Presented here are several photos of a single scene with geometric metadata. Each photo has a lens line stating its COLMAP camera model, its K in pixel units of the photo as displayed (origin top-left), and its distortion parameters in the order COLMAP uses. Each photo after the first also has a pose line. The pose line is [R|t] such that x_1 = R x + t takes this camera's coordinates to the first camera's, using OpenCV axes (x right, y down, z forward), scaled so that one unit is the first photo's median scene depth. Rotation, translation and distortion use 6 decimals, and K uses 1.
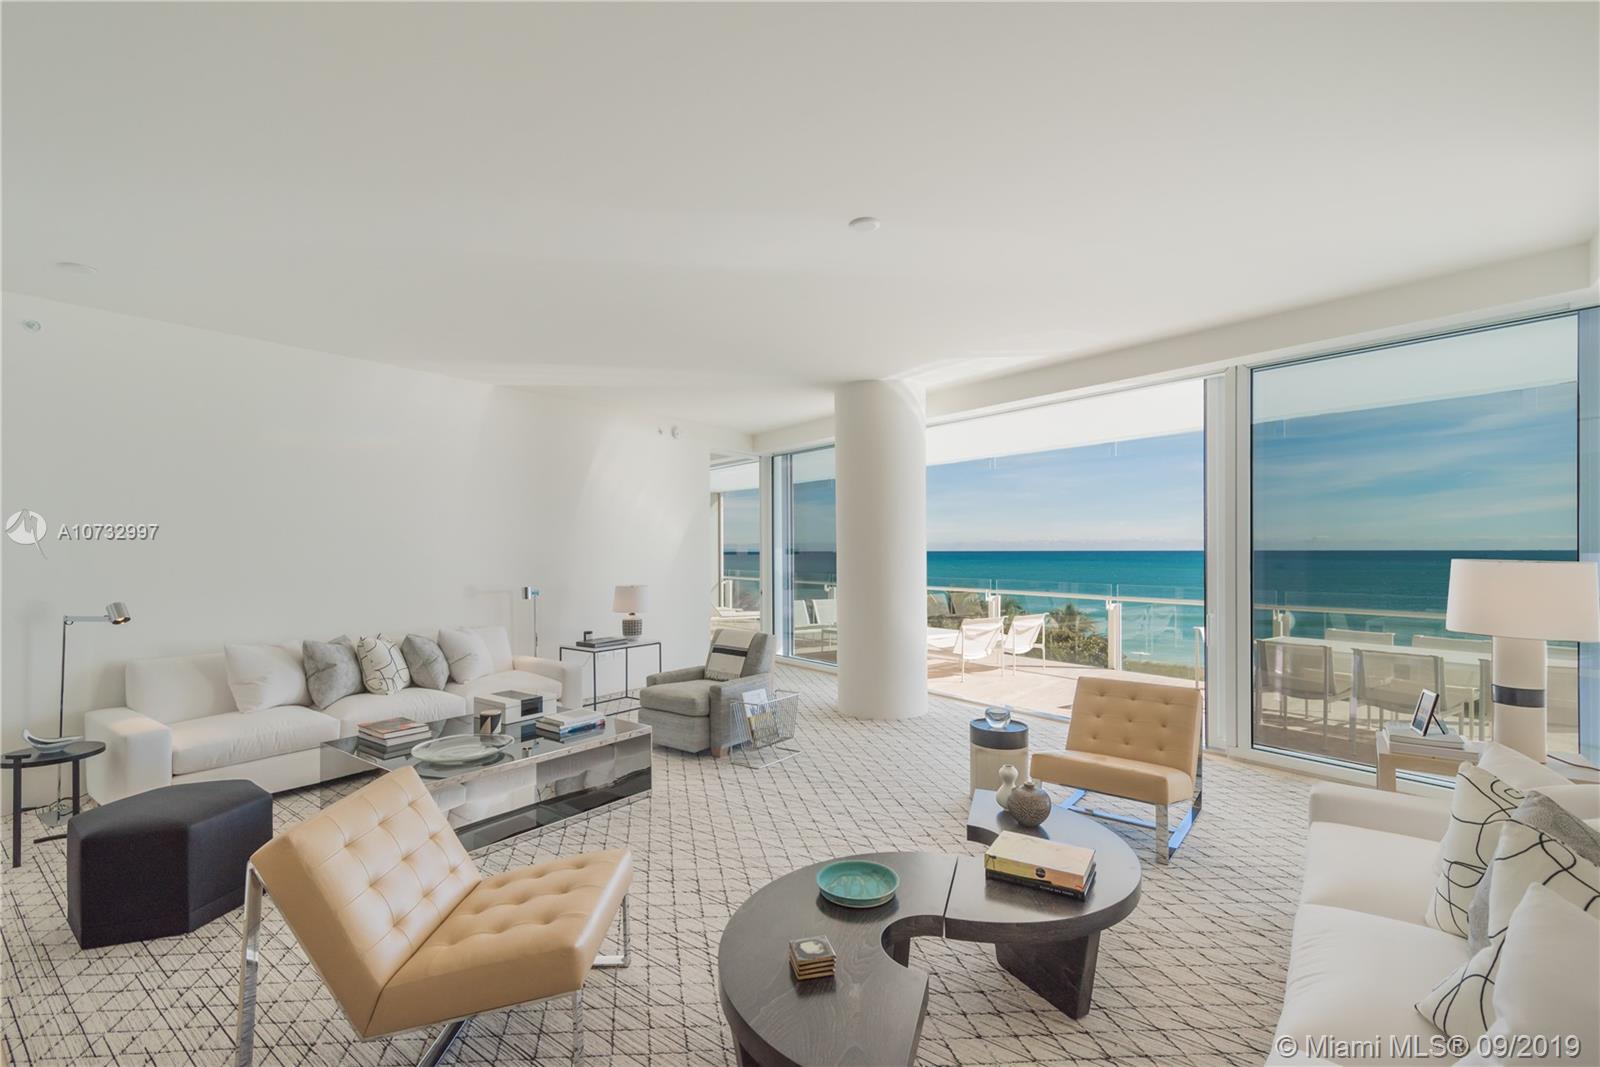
lens RADIAL K [[720.4, 0, 801.4], [0, 720.4, 544.2], [0, 0, 1]] dist [0.004250, -0.000023]
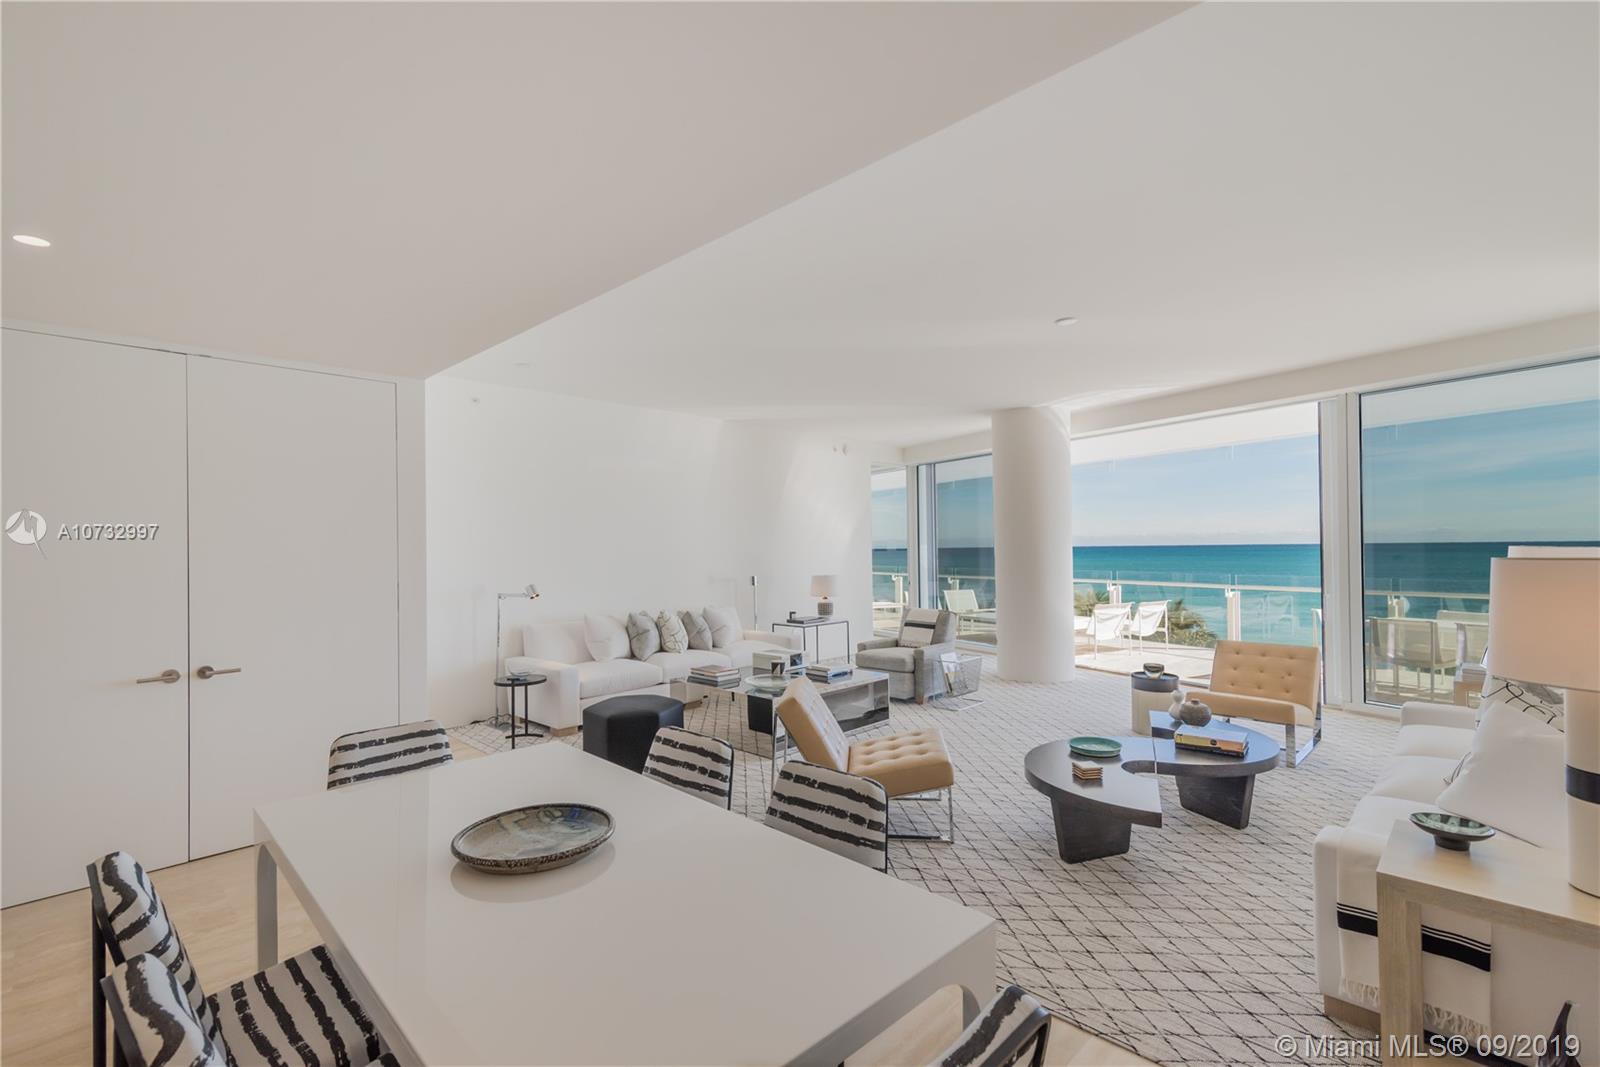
lens RADIAL K [[757.3, 0, 764.3], [0, 757.3, 539.9], [0, 0, 1]] dist [-0.000433, -0.000636]
pose [[0.992306, -0.010886, -0.123333, -0.207423], [0.010473, 0.999937, -0.003991, 0.000069], [0.123369, 0.002669, 0.992357, -0.369159]]
